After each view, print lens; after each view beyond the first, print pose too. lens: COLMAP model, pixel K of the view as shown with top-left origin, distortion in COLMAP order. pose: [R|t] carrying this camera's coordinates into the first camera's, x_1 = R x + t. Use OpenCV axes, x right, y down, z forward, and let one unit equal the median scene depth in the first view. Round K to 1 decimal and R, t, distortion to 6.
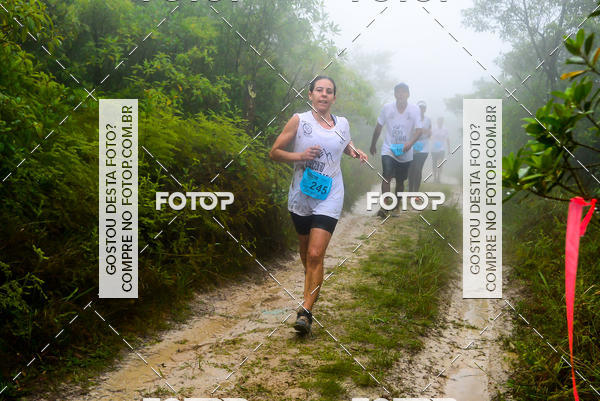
lens RADIAL K [[818.6, 0, 317.3], [0, 818.6, 209.7], [0, 0, 1]] dist [0.085338, 0.000000]
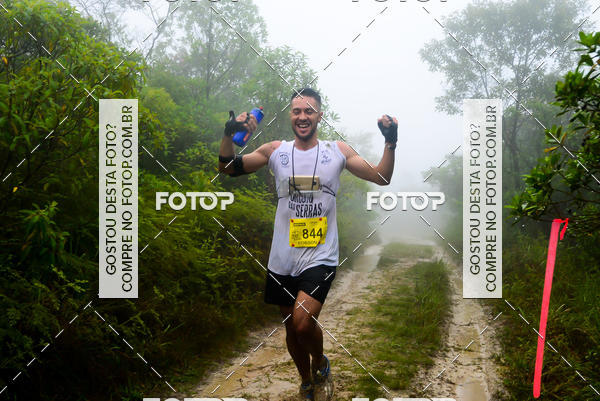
lens RADIAL K [[769.4, 0, 312.1], [0, 769.4, 210.4], [0, 0, 1]] dist [0.047449, 0.000000]
pose [[0.998943, -0.038039, 0.025796, -0.065966], [0.040226, 0.995096, -0.090364, 0.025379], [-0.022232, 0.091307, 0.995575, -0.167261]]
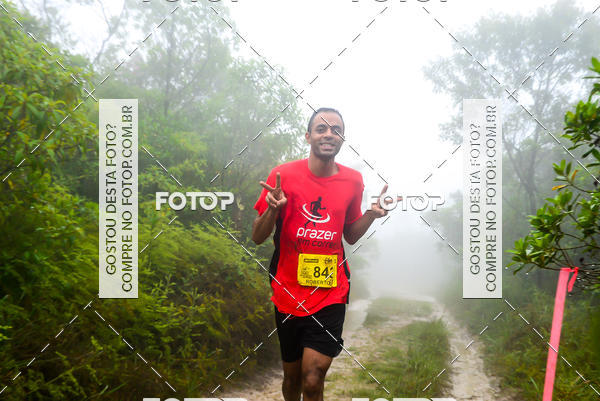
lens RADIAL K [[942.0, 0, 318.5], [0, 942.0, 200.2], [0, 0, 1]] dist [0.099188, 0.000000]
pose [[0.998307, -0.000559, 0.058166, -0.064904], [0.009223, 0.988827, -0.148780, 0.031885], [-0.057433, 0.149065, 0.987158, -0.193209]]
